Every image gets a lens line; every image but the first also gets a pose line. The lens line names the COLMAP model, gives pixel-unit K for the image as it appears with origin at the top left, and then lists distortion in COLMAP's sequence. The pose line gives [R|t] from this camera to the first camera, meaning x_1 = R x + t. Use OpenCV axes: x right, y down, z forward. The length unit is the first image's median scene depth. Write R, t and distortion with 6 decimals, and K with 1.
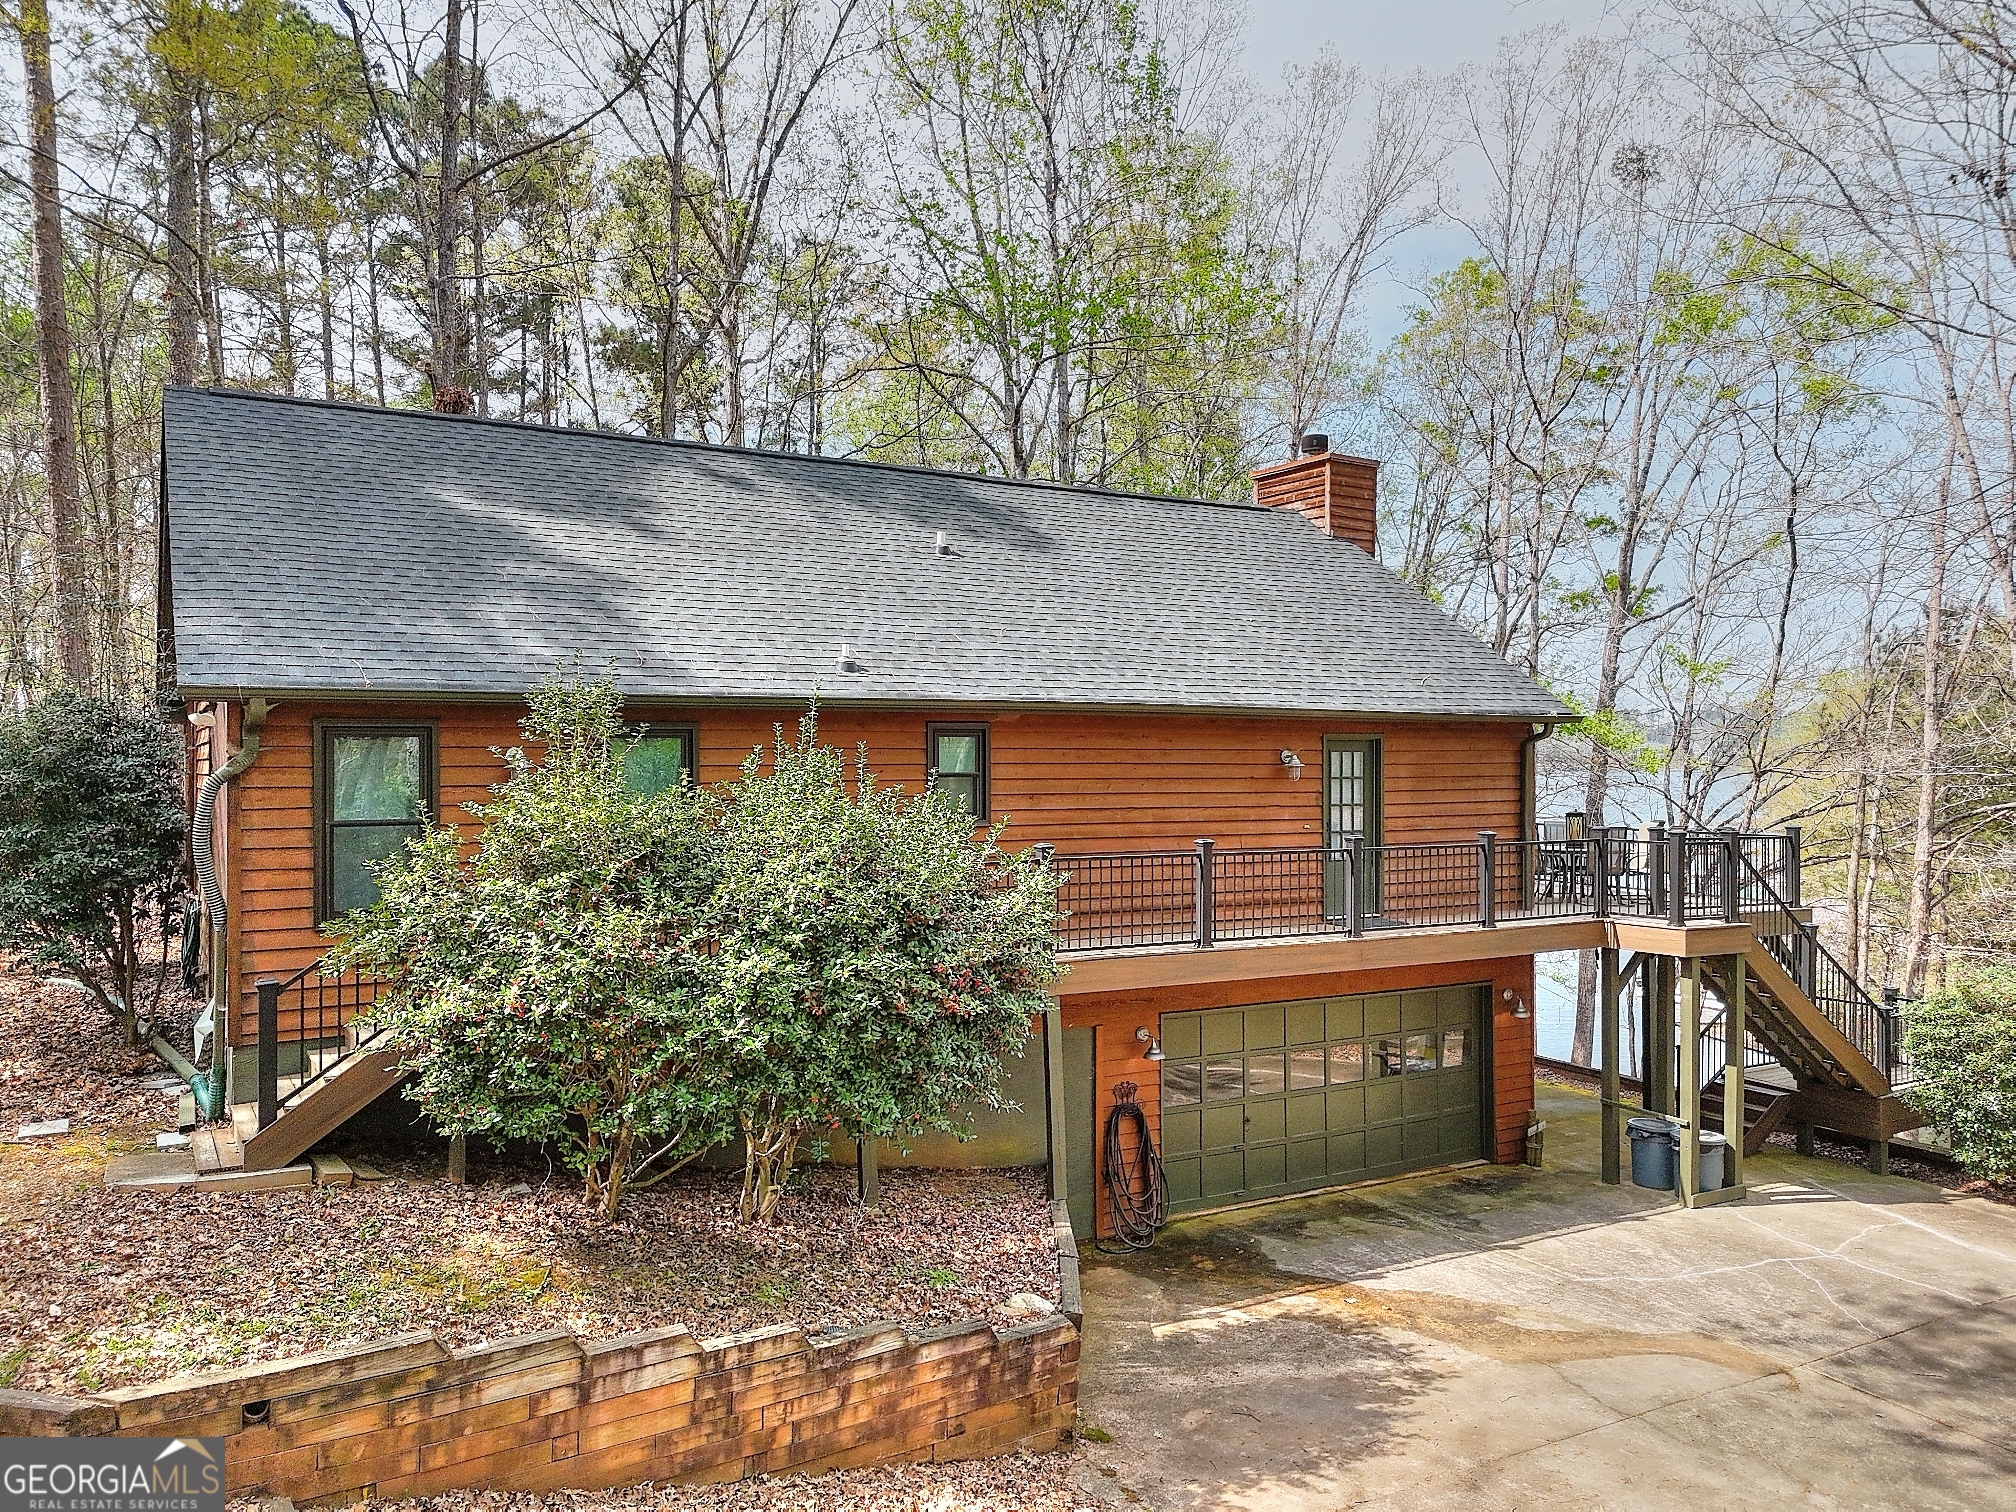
lens RADIAL K [[1466.2, 0, 1020.7], [0, 1466.2, 763.8], [0, 0, 1]] dist [0.068856, -0.064589]
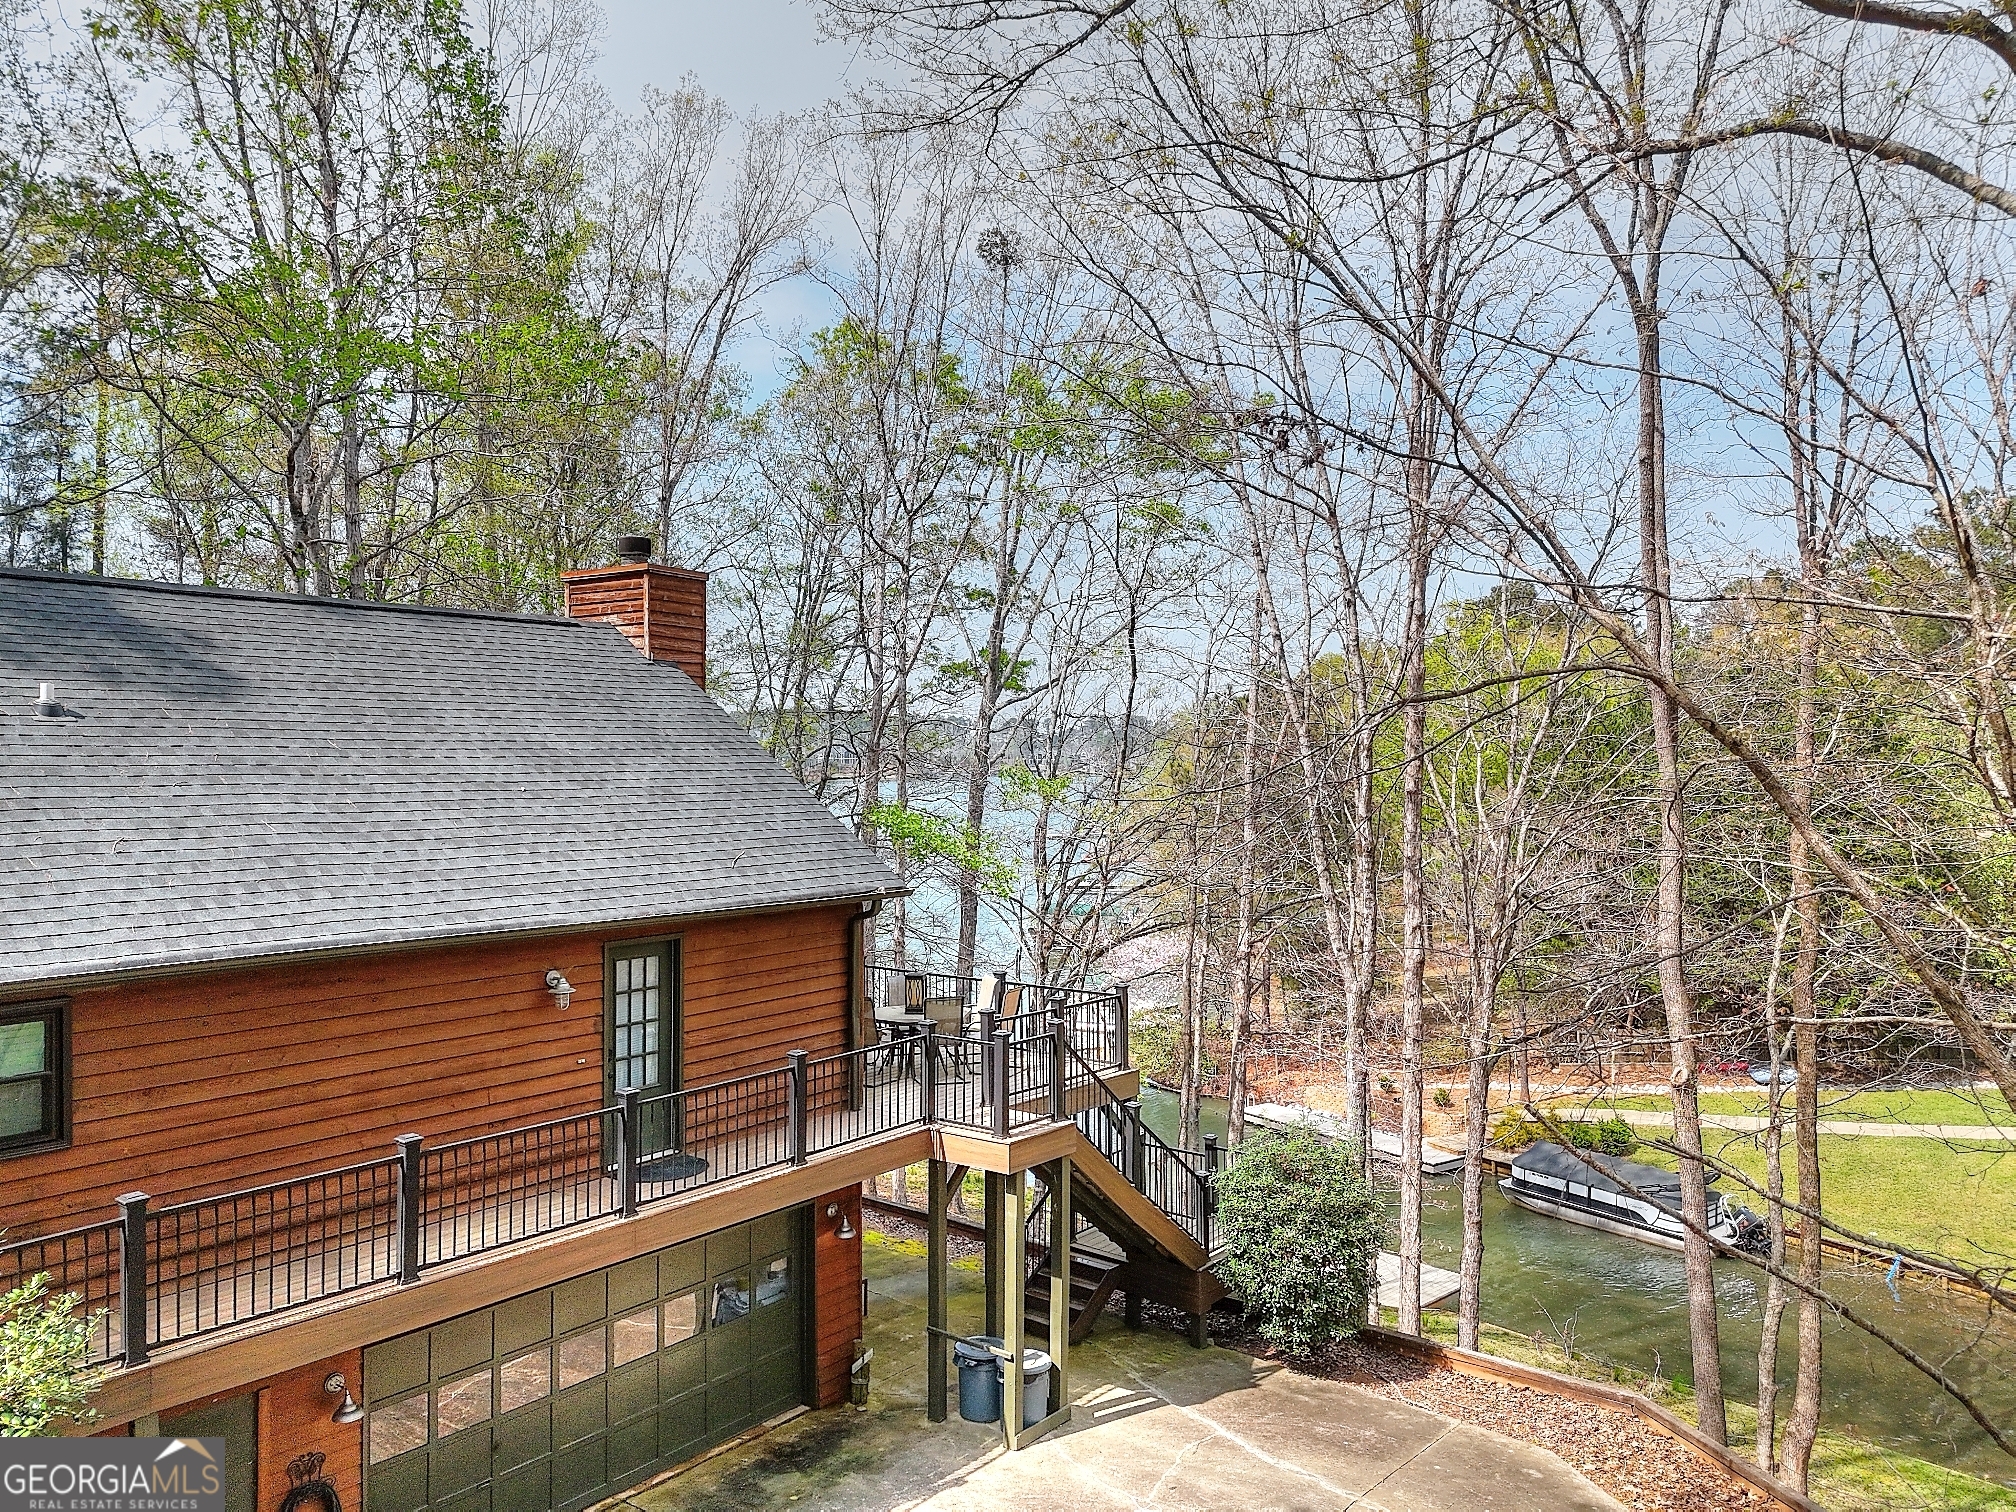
lens RADIAL K [[1466.2, 0, 1020.7], [0, 1466.2, 763.8], [0, 0, 1]] dist [0.068856, -0.064589]
pose [[0.927047, -0.002959, 0.374933, 0.105651], [0.003632, 0.999993, -0.001086, -0.110112], [-0.374927, 0.002369, 0.927051, 0.143235]]
